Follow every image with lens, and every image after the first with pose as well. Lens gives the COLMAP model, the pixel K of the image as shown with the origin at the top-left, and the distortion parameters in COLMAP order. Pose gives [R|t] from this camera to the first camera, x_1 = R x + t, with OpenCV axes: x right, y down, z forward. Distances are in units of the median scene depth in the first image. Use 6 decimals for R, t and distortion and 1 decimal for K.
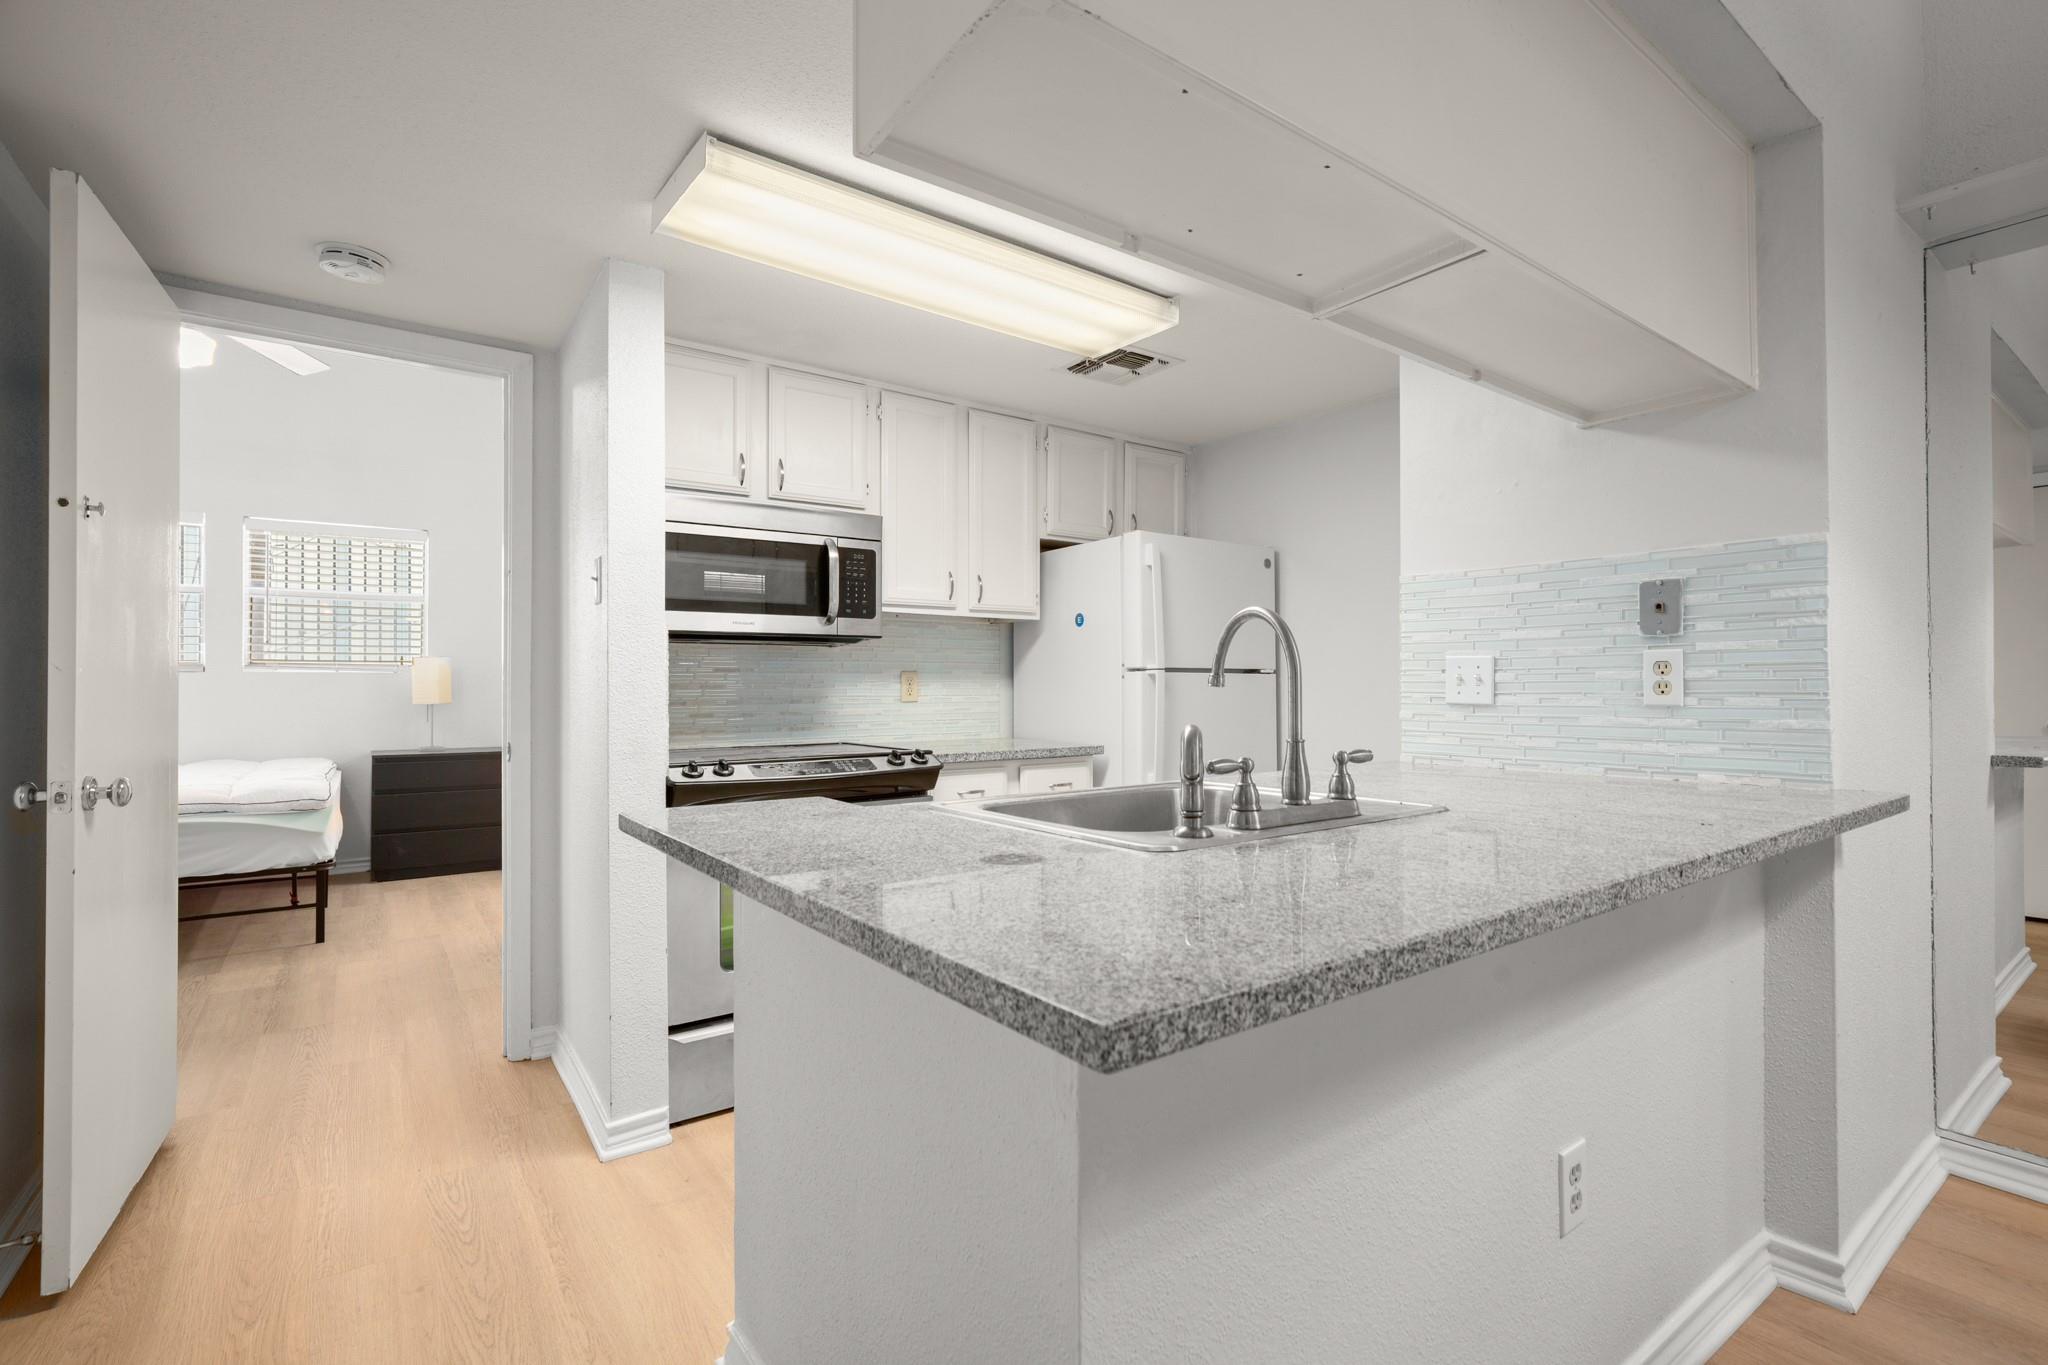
lens RADIAL K [[923.5, 0, 1040.1], [0, 923.5, 684.2], [0, 0, 1]] dist [-0.002397, 0.005801]
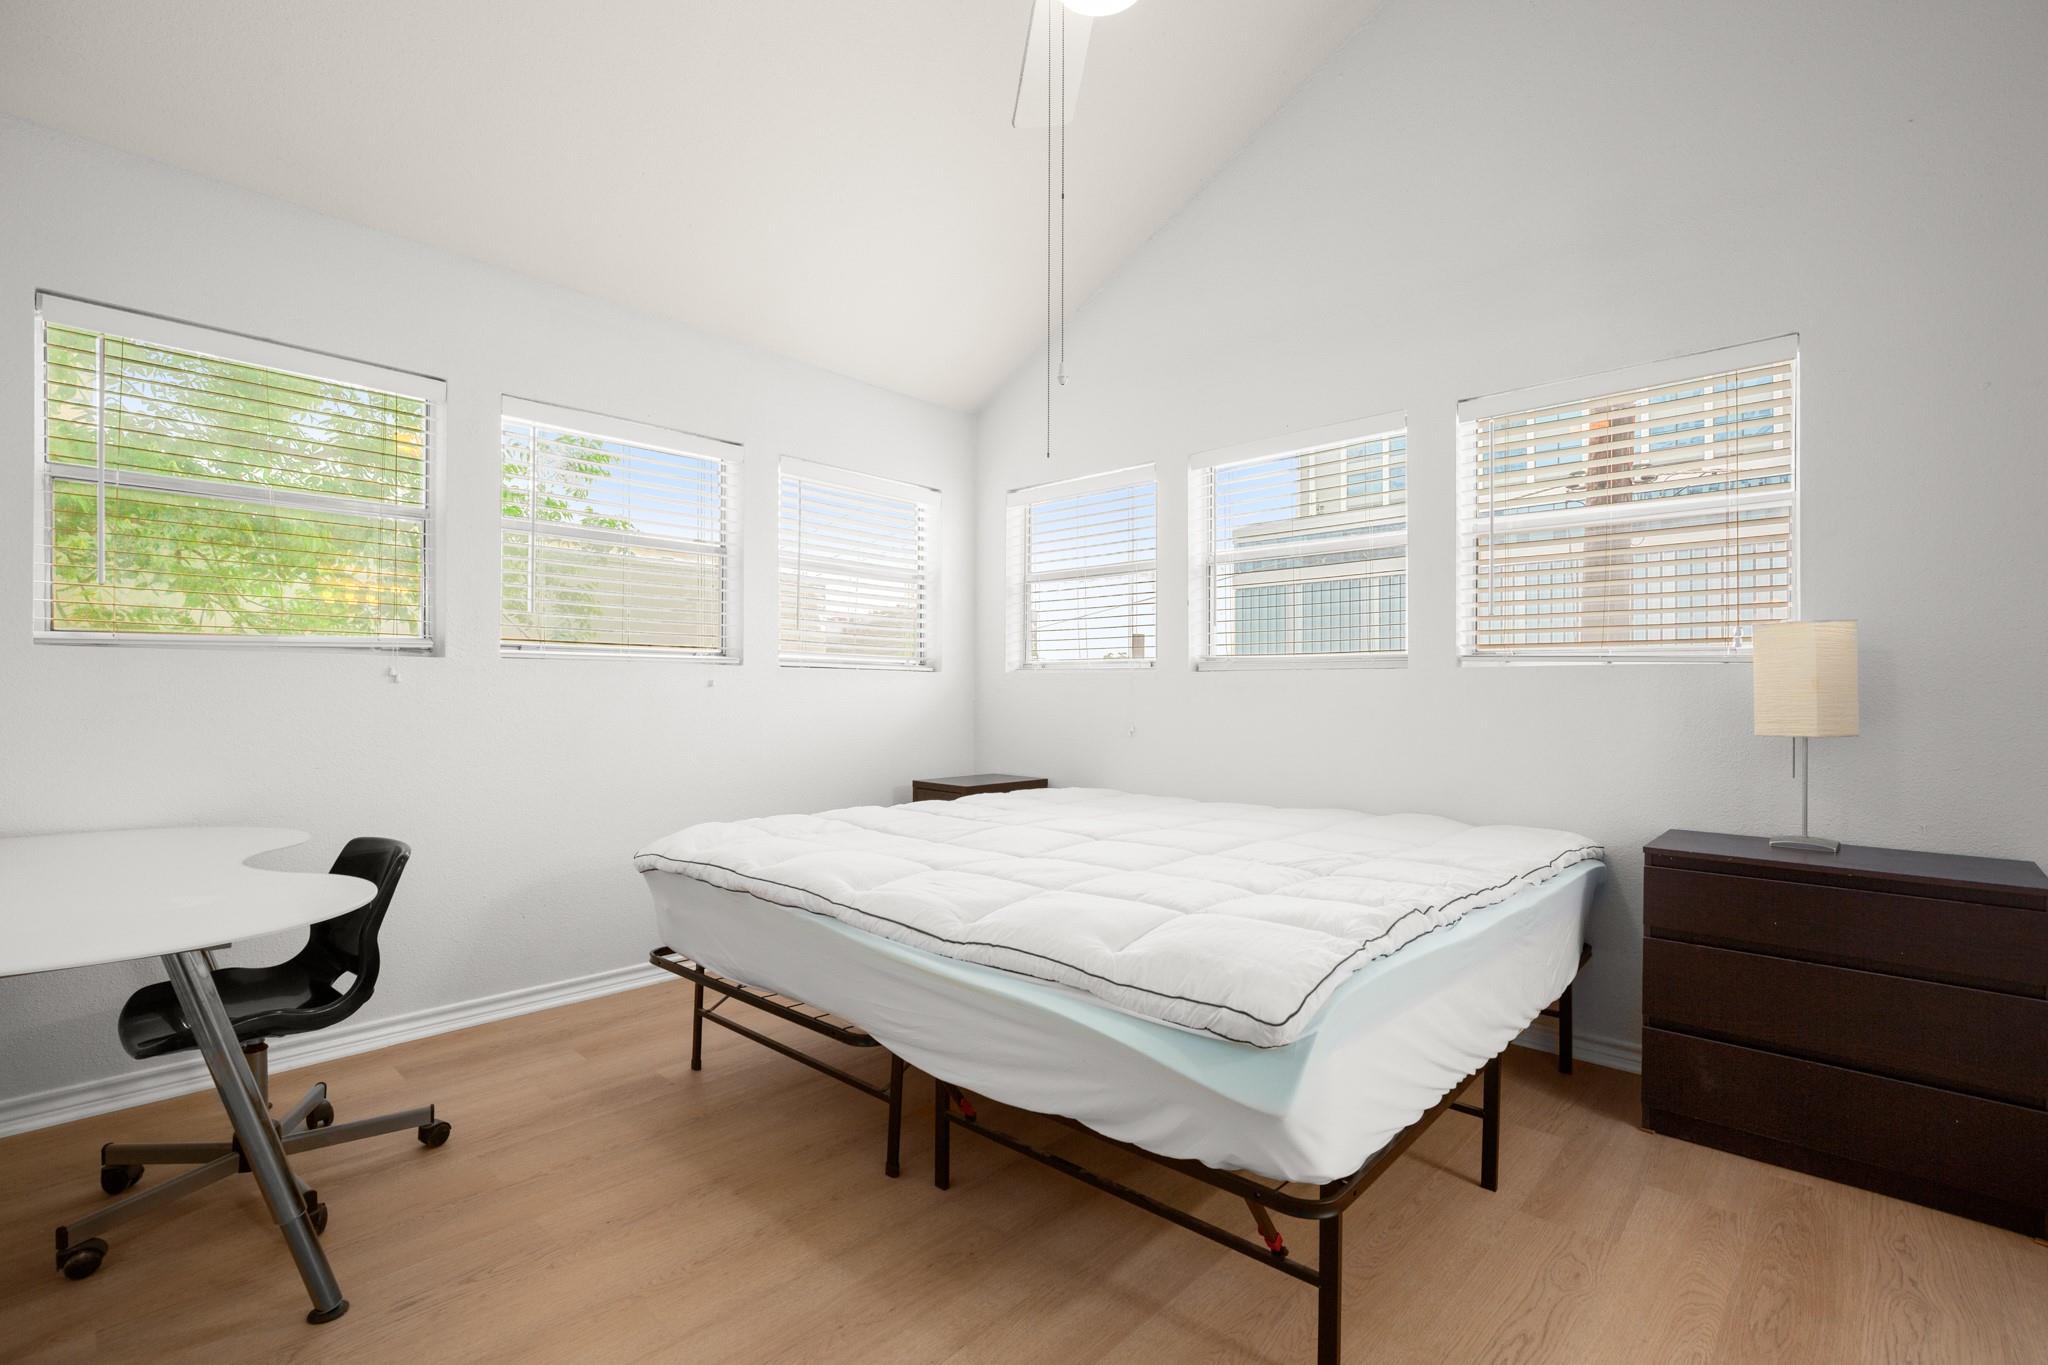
lens RADIAL K [[923.5, 0, 1040.1], [0, 923.5, 684.2], [0, 0, 1]] dist [-0.002397, 0.005801]
pose [[0.184012, -0.004144, -0.982915, -0.606396], [-0.005818, 0.999969, -0.005305, 0.003146], [0.982907, 0.006695, 0.183982, 1.132860]]
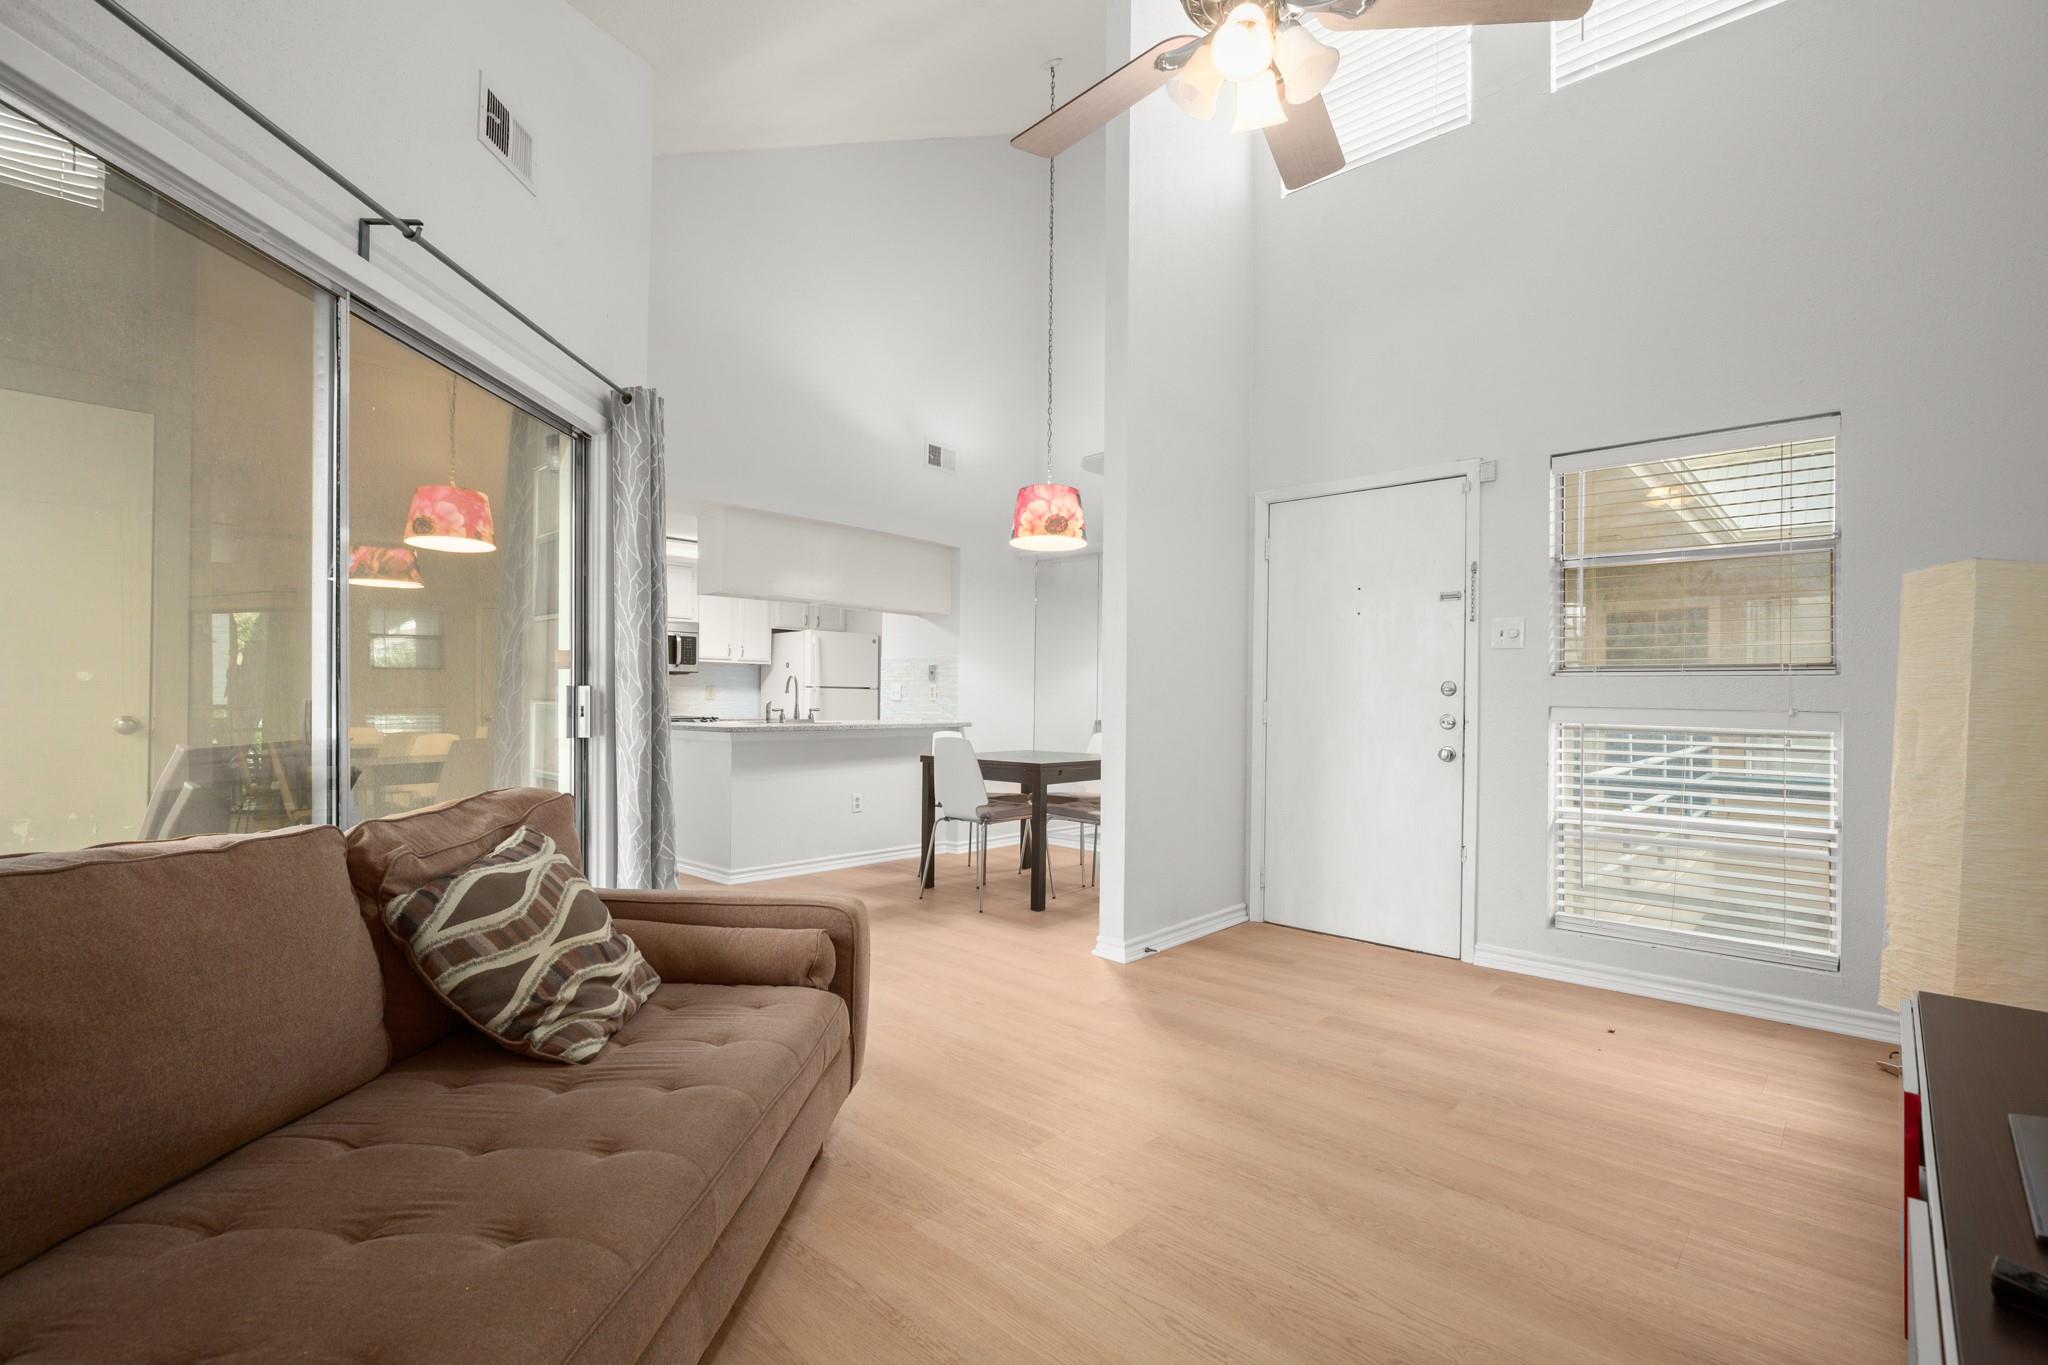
lens RADIAL K [[922.1, 0, 1028.3], [0, 922.1, 709.7], [0, 0, 1]] dist [-0.003221, 0.008390]
pose [[0.983671, 0.009017, 0.179749, 0.259929], [-0.011767, 0.999829, 0.014238, 0.003050], [-0.179590, -0.016121, 0.983609, -1.623841]]
